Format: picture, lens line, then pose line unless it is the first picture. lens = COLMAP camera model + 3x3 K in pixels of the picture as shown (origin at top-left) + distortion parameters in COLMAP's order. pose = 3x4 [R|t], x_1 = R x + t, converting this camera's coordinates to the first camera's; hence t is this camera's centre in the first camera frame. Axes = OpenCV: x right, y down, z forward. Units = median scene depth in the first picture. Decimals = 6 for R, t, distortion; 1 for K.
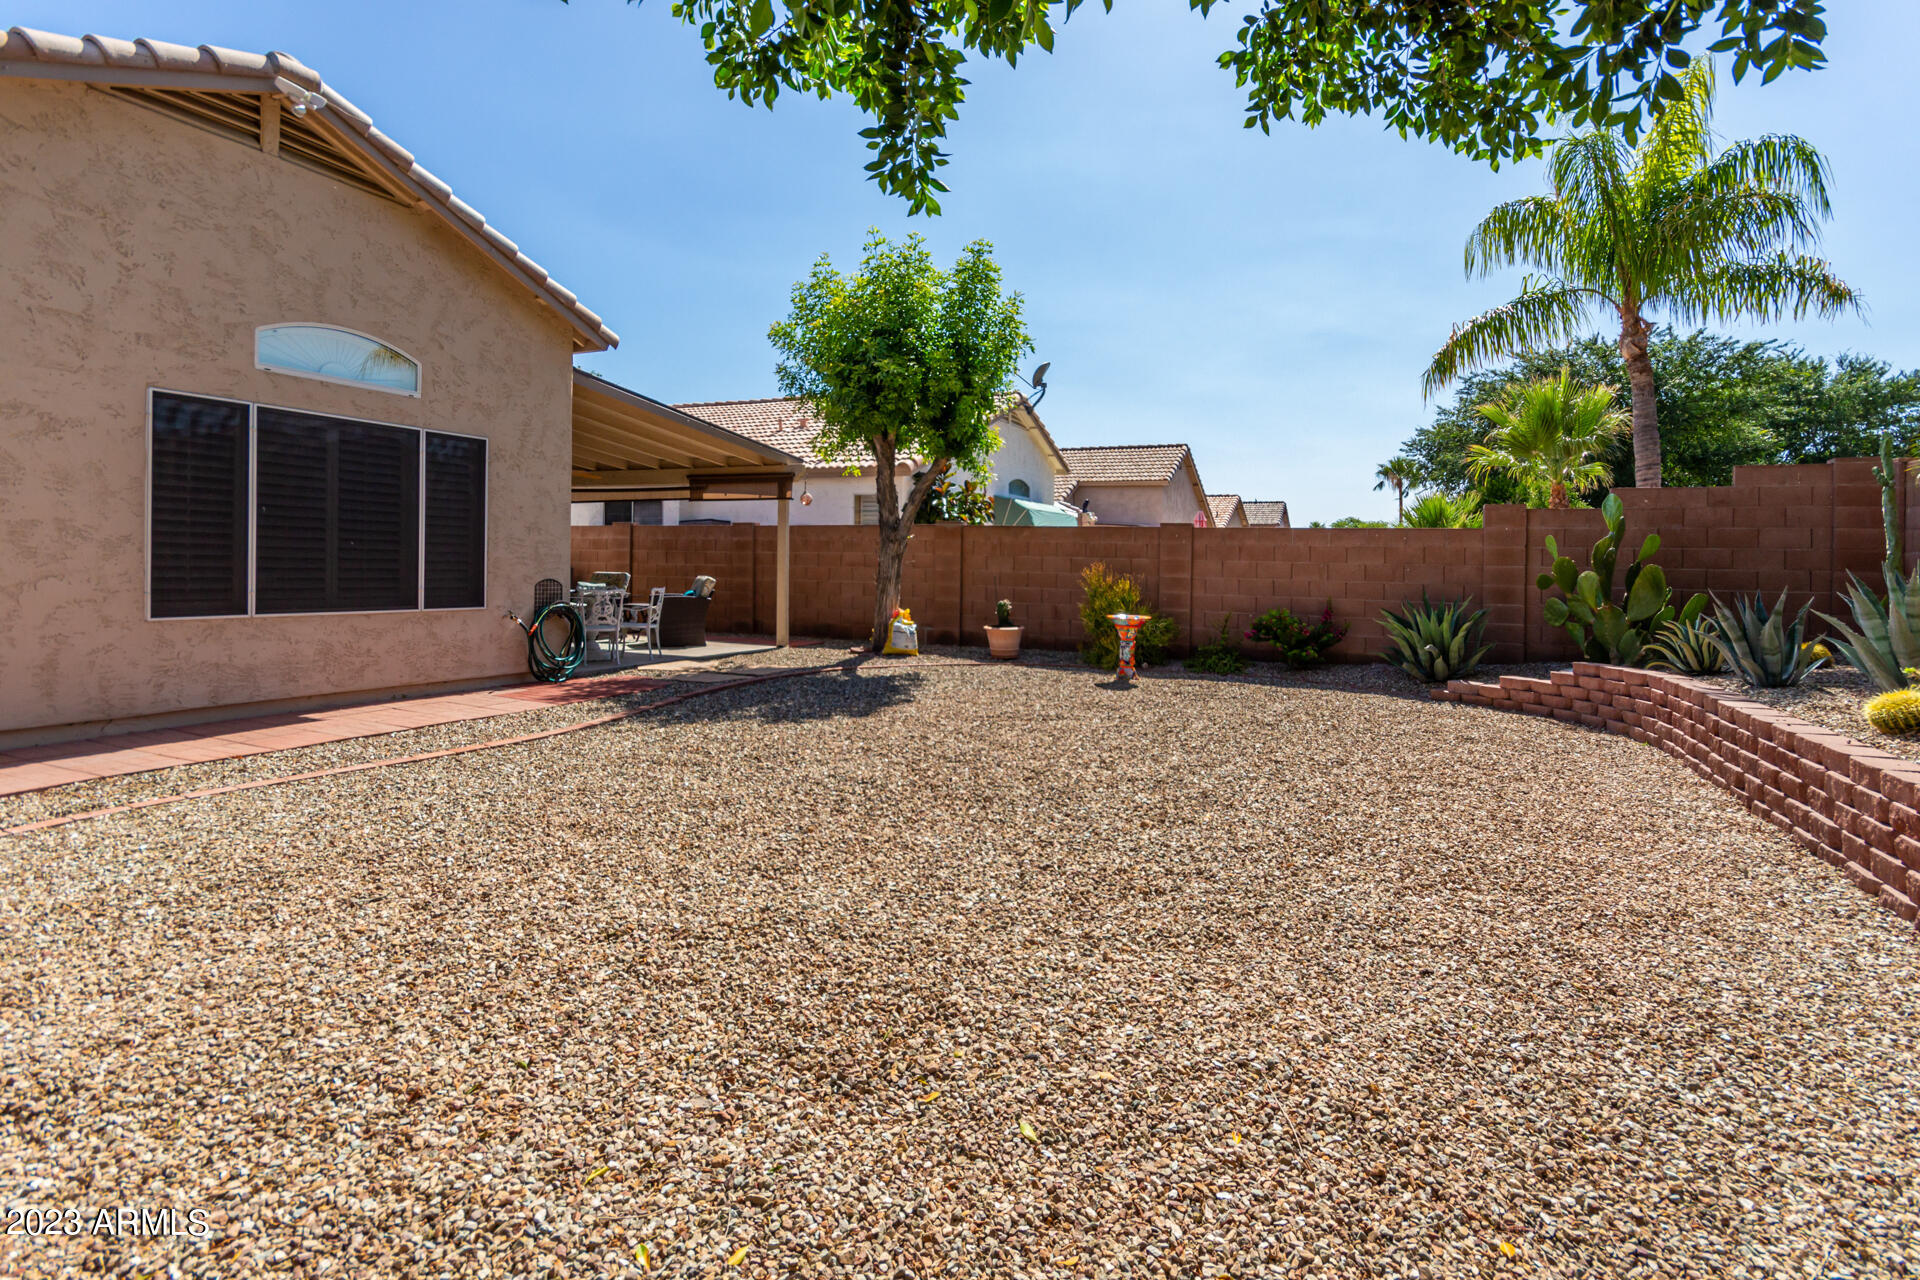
lens RADIAL K [[896.1, 0, 955.9], [0, 896.1, 556.4], [0, 0, 1]] dist [-0.001053, -0.000004]
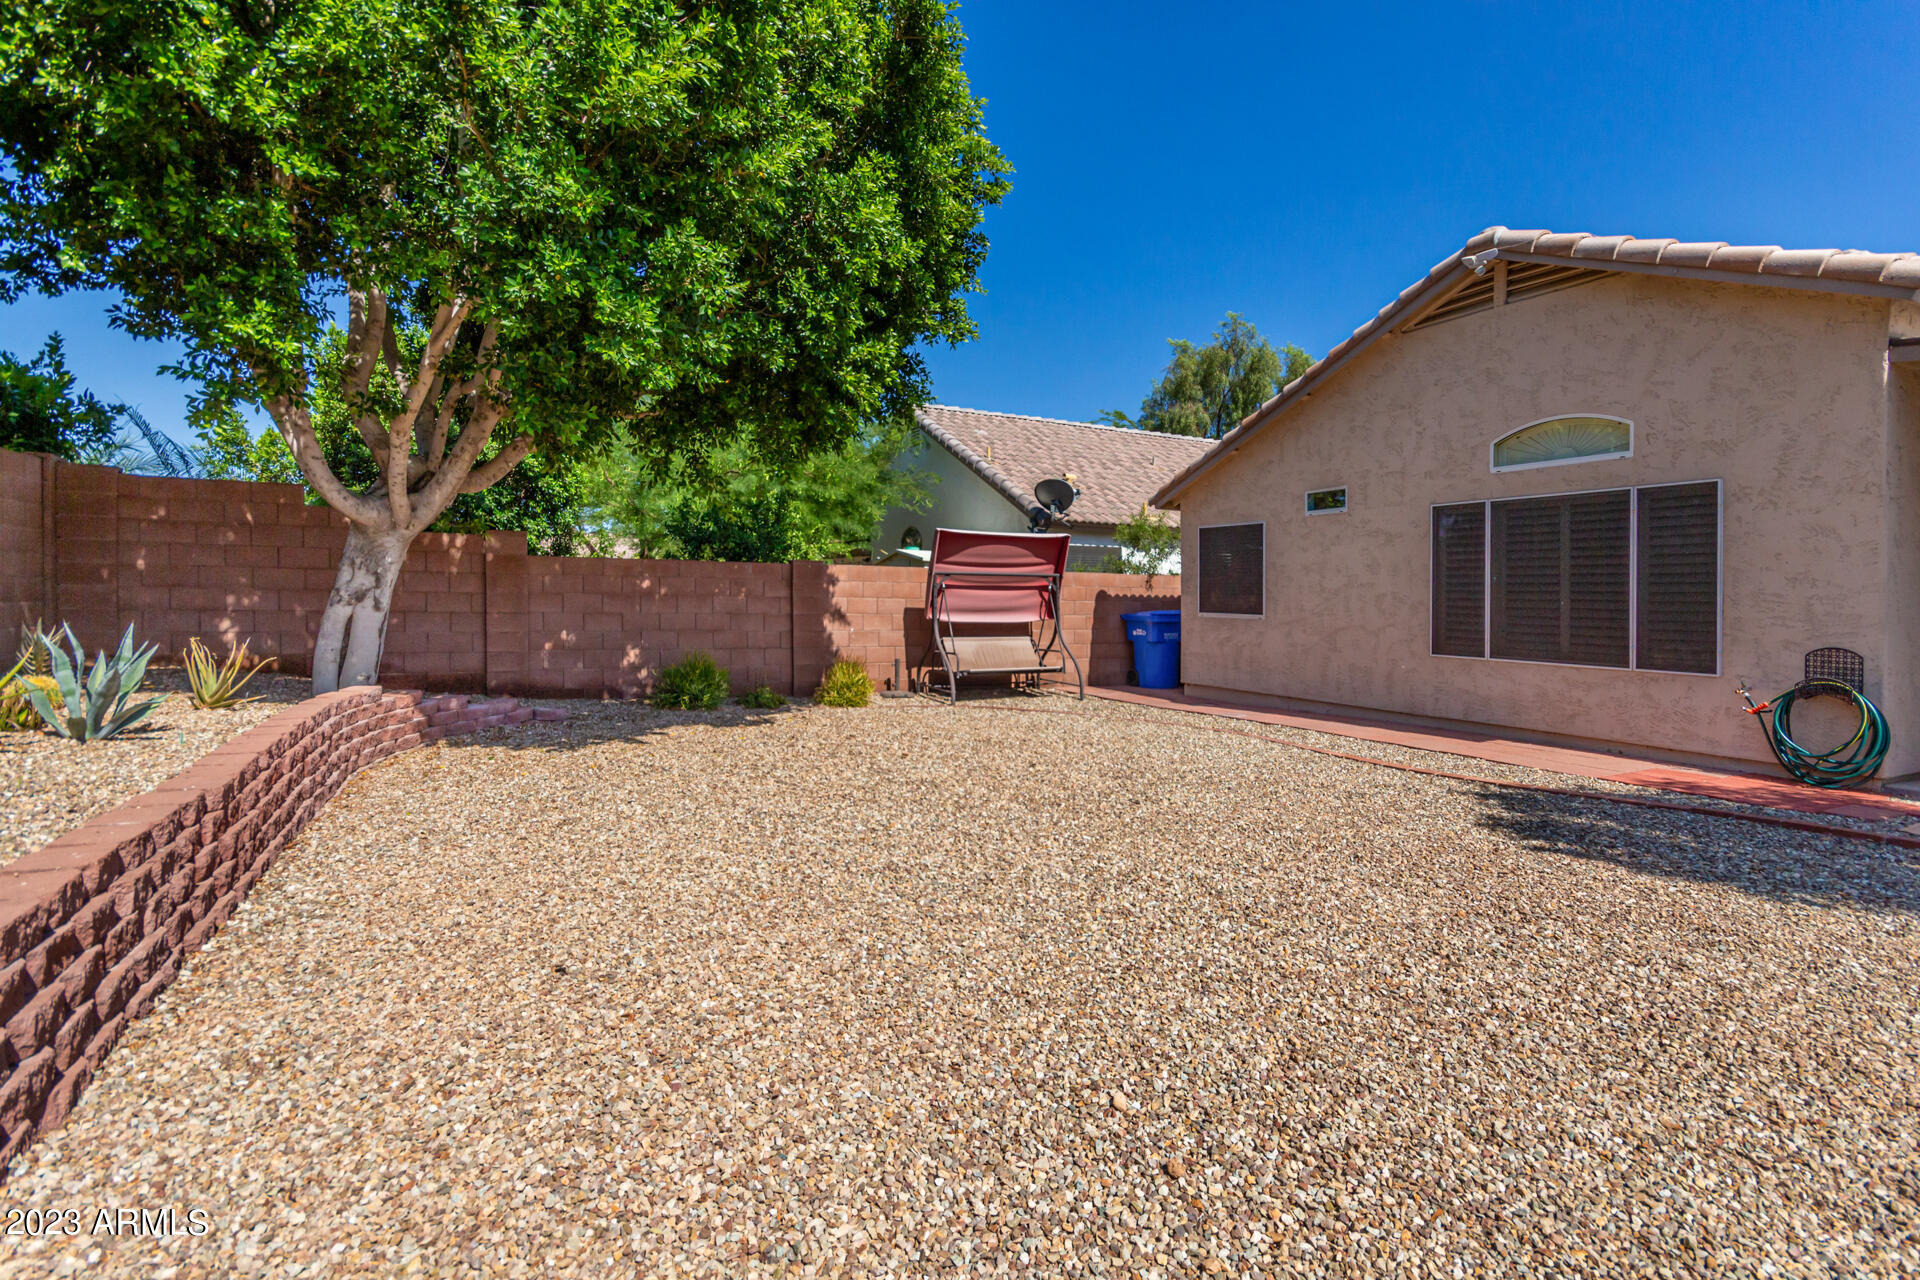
lens RADIAL K [[922.5, 0, 958.9], [0, 922.5, 629.7], [0, 0, 1]] dist [0.000252, 0.000319]
pose [[-0.601180, 0.003336, -0.799107, 0.825513], [-0.014472, 0.999782, 0.015061, 0.013849], [0.798982, 0.020619, -0.601001, 1.254608]]
